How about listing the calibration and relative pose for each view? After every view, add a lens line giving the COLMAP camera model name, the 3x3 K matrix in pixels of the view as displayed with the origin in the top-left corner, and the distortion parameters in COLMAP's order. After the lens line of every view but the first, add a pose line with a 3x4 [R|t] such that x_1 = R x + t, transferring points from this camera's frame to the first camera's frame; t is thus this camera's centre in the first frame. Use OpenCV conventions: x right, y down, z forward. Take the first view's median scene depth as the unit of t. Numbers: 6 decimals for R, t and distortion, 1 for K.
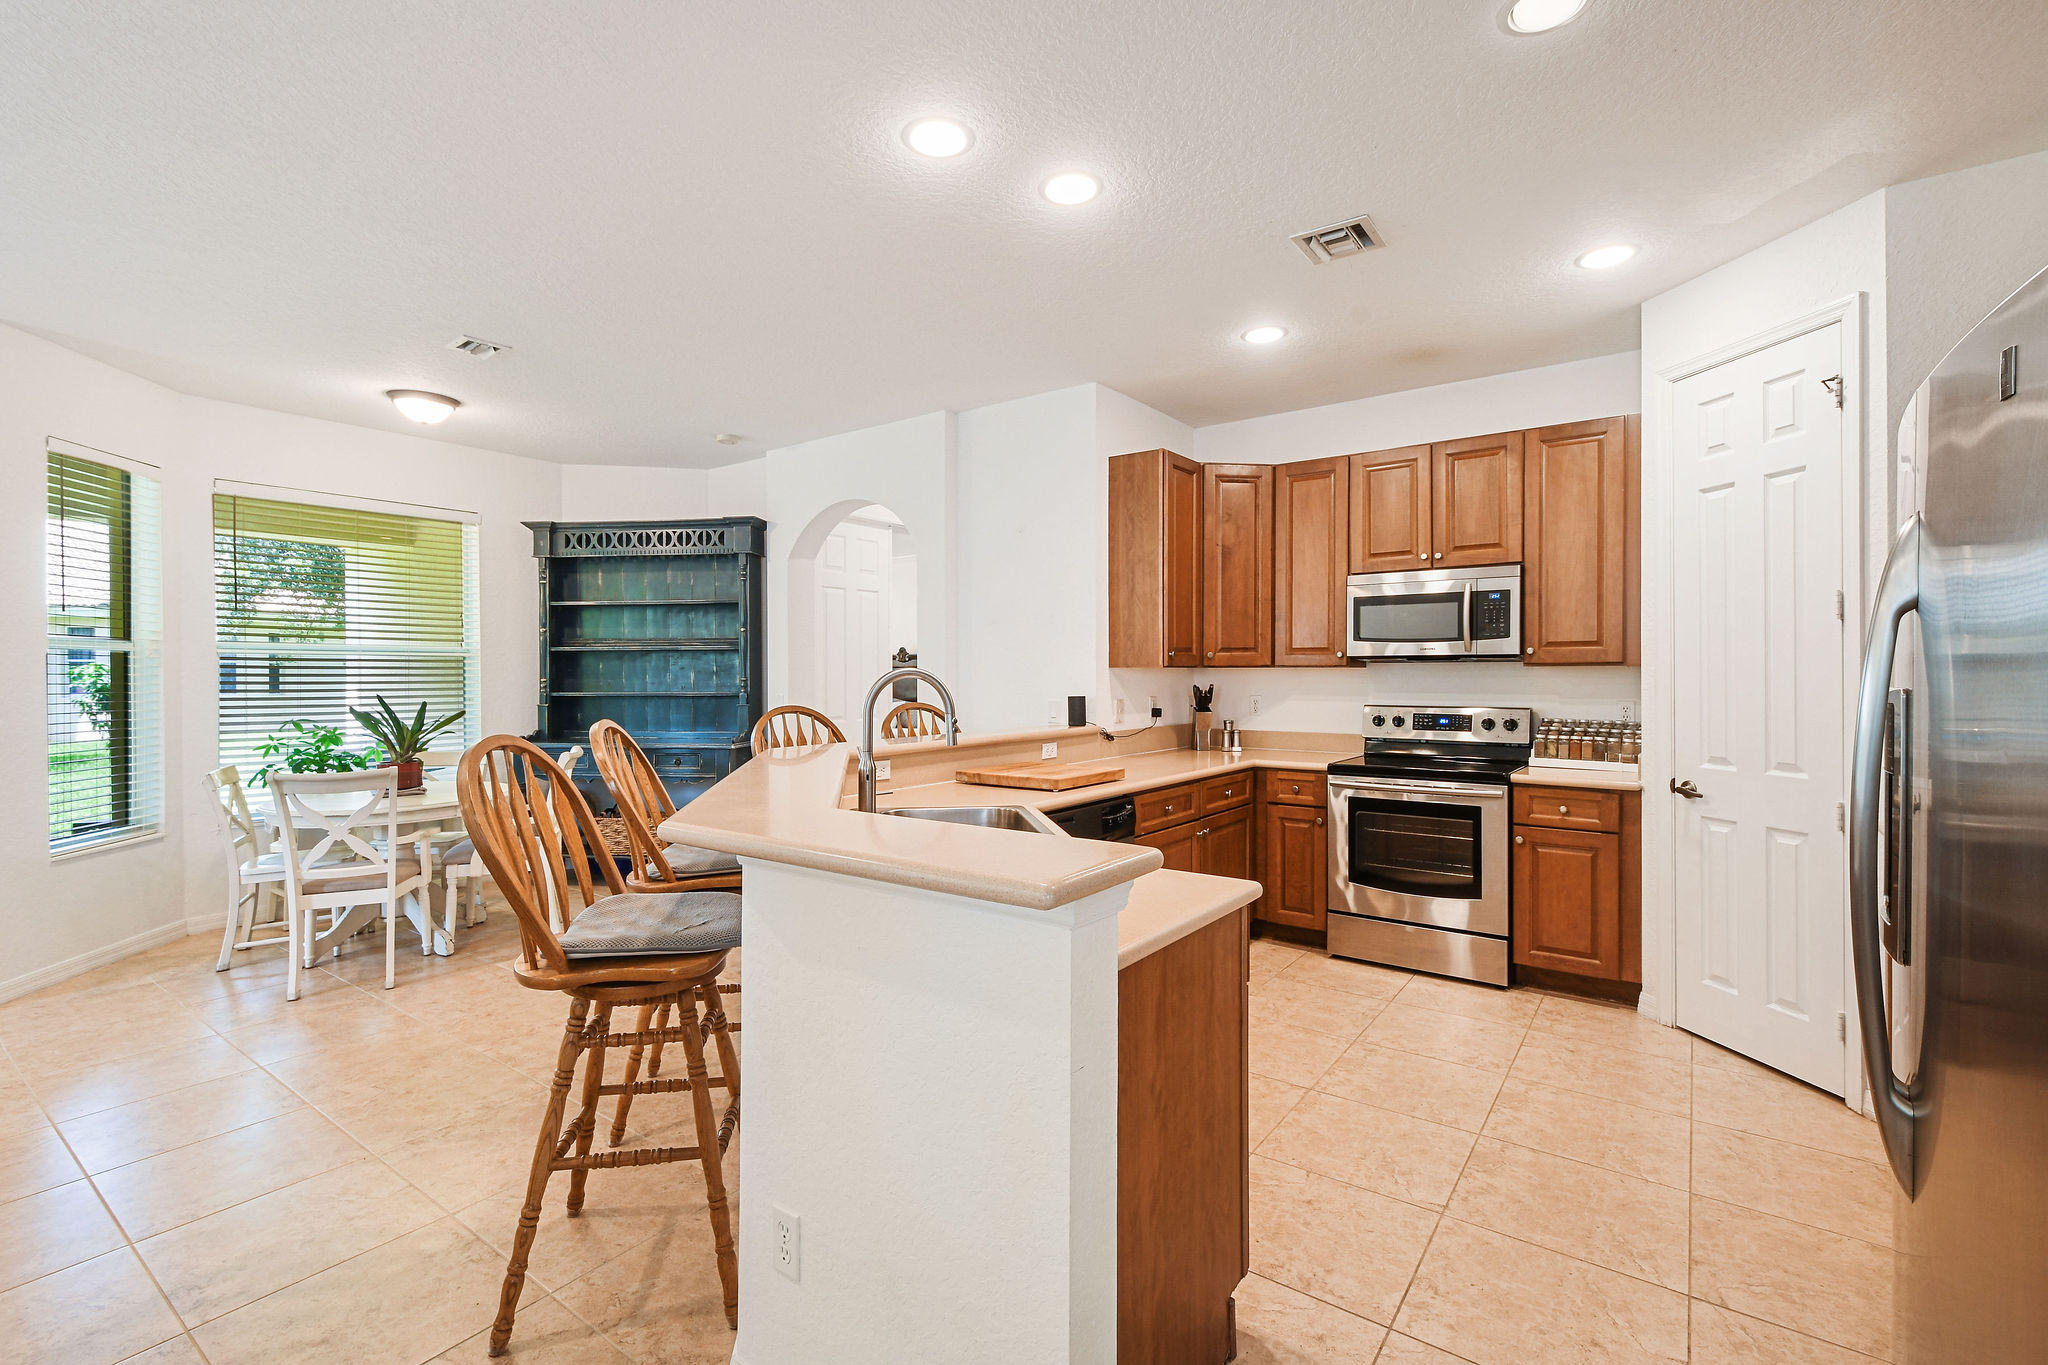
lens RADIAL K [[923.3, 0, 998.4], [0, 923.3, 677.4], [0, 0, 1]] dist [0.007211, -0.001586]
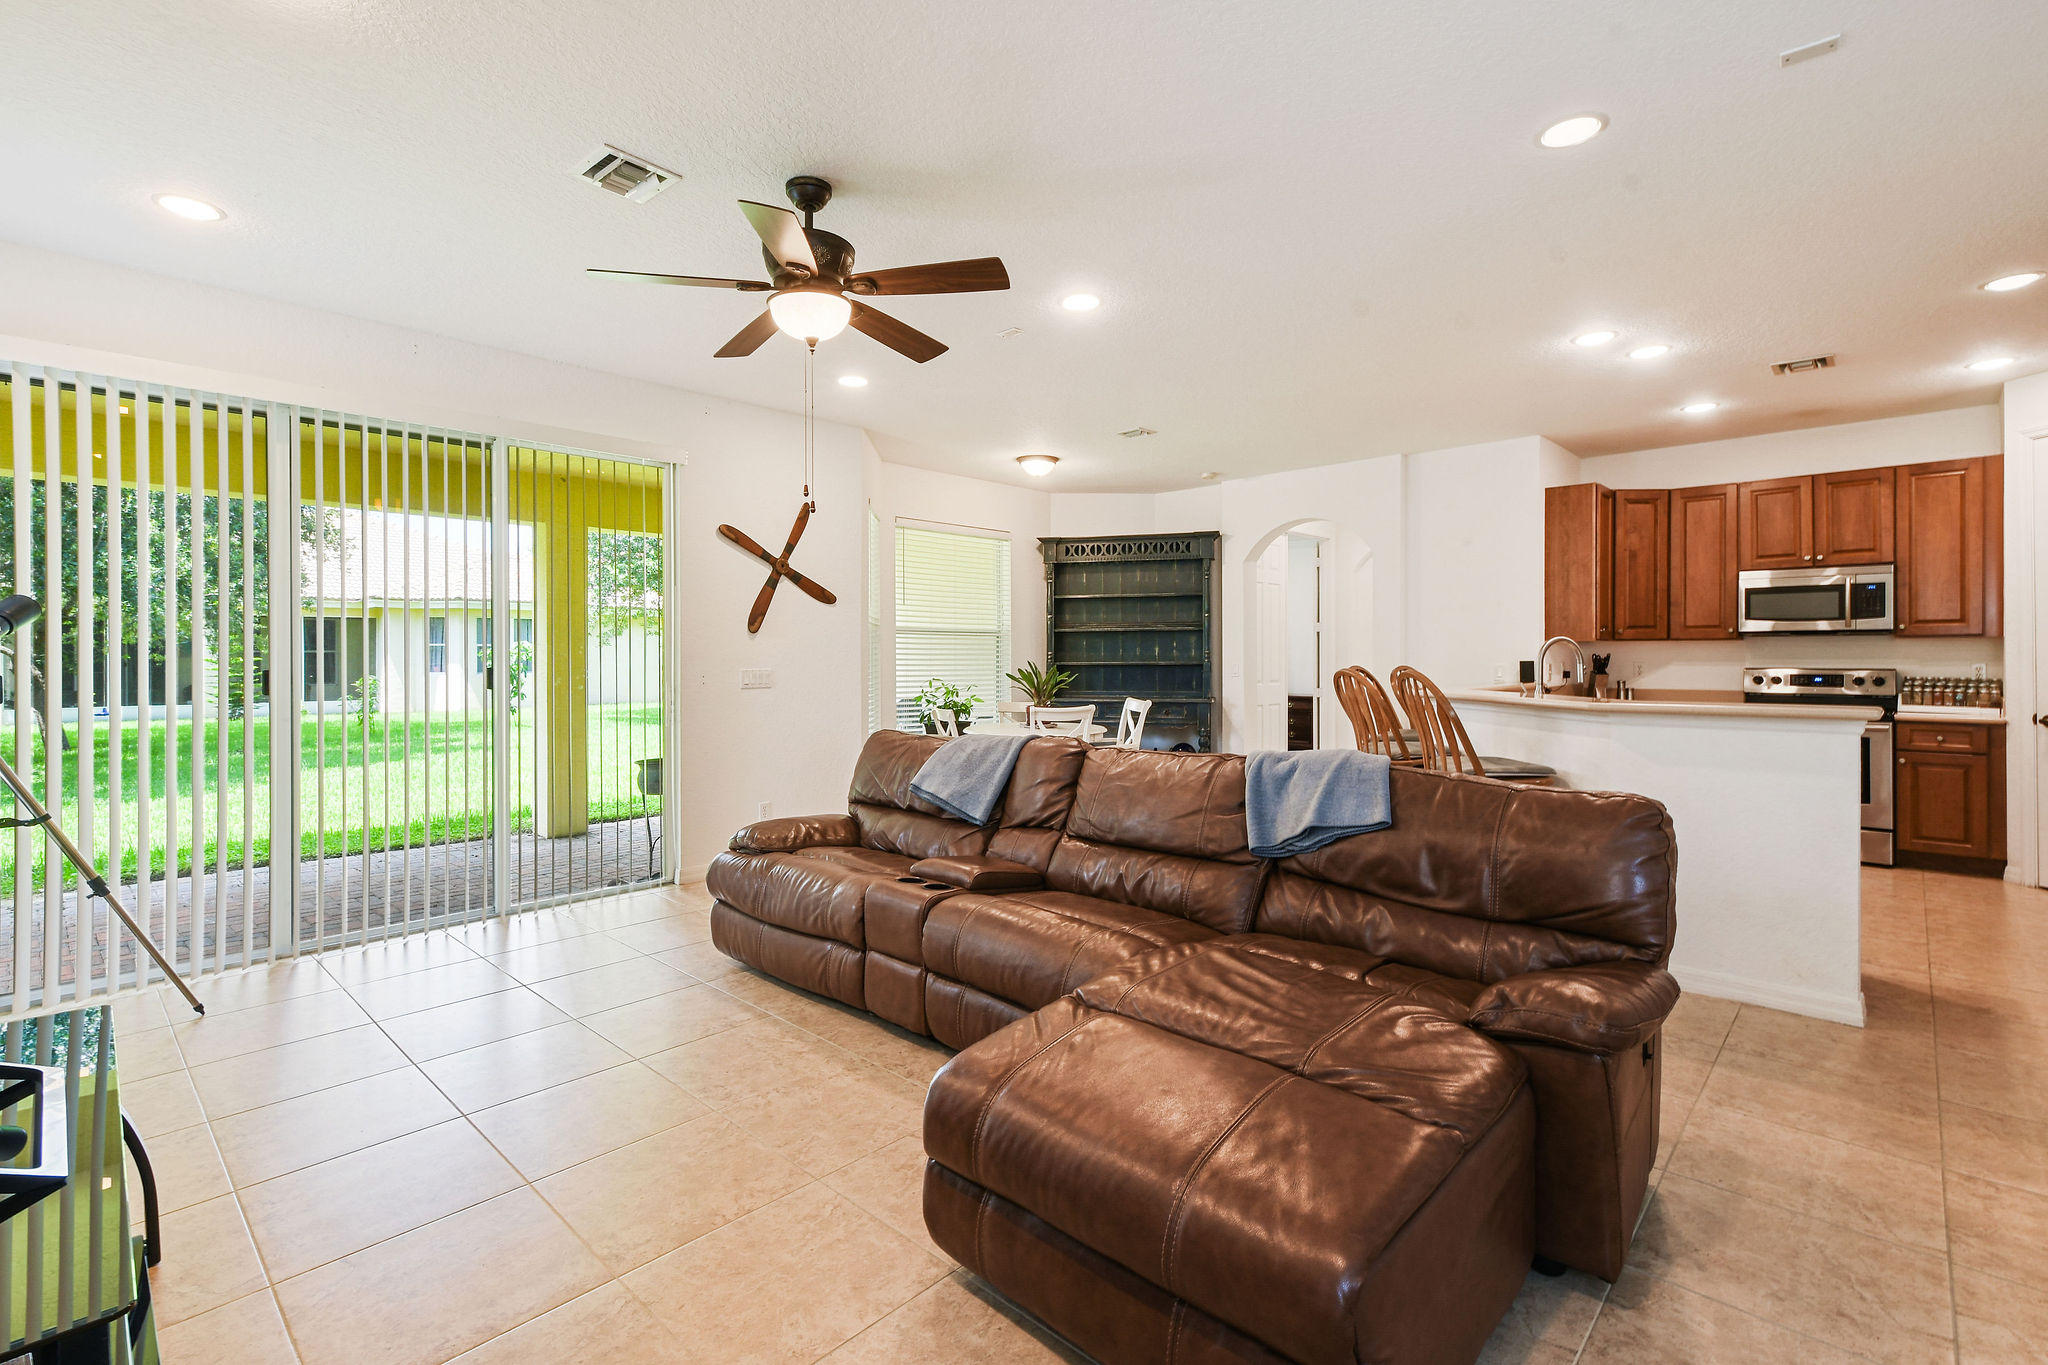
lens RADIAL K [[923.3, 0, 1011.6], [0, 923.3, 655.6], [0, 0, 1]] dist [0.007211, -0.001586]
pose [[0.992656, -0.001435, -0.120962, -0.520894], [0.000814, 0.999986, -0.005182, 0.018539], [0.120968, 0.005045, 0.992644, -0.482443]]
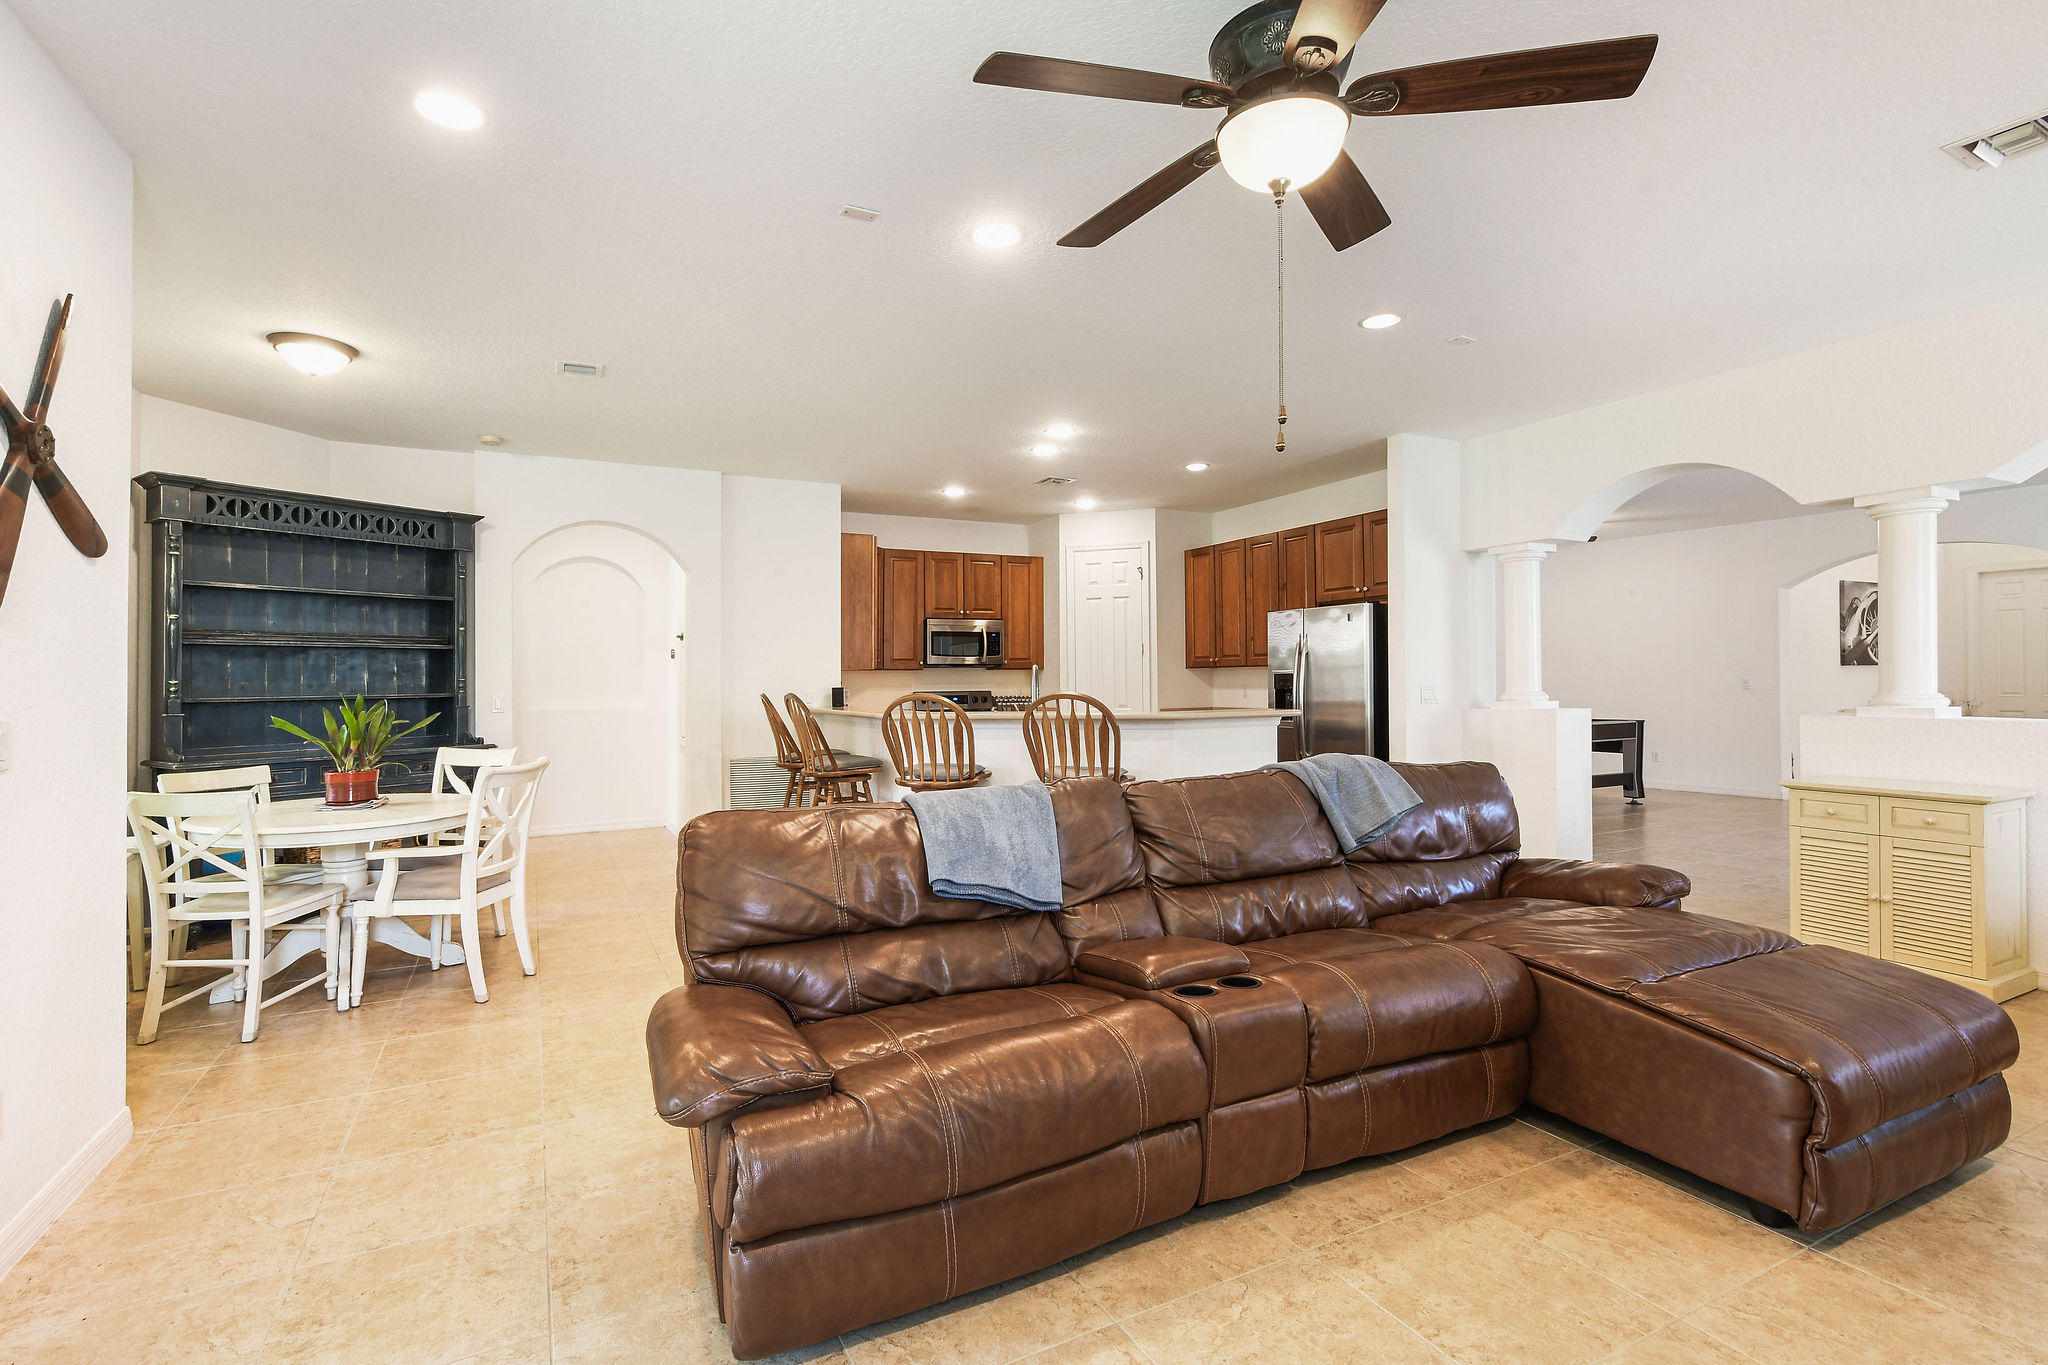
lens RADIAL K [[923.3, 0, 988.5], [0, 923.3, 681.1], [0, 0, 1]] dist [0.007211, -0.001586]
pose [[0.457079, -0.002877, 0.889421, -1.173587], [0.013883, 0.999896, -0.003900, 0.019721], [-0.889318, 0.014131, 0.457071, 0.076166]]
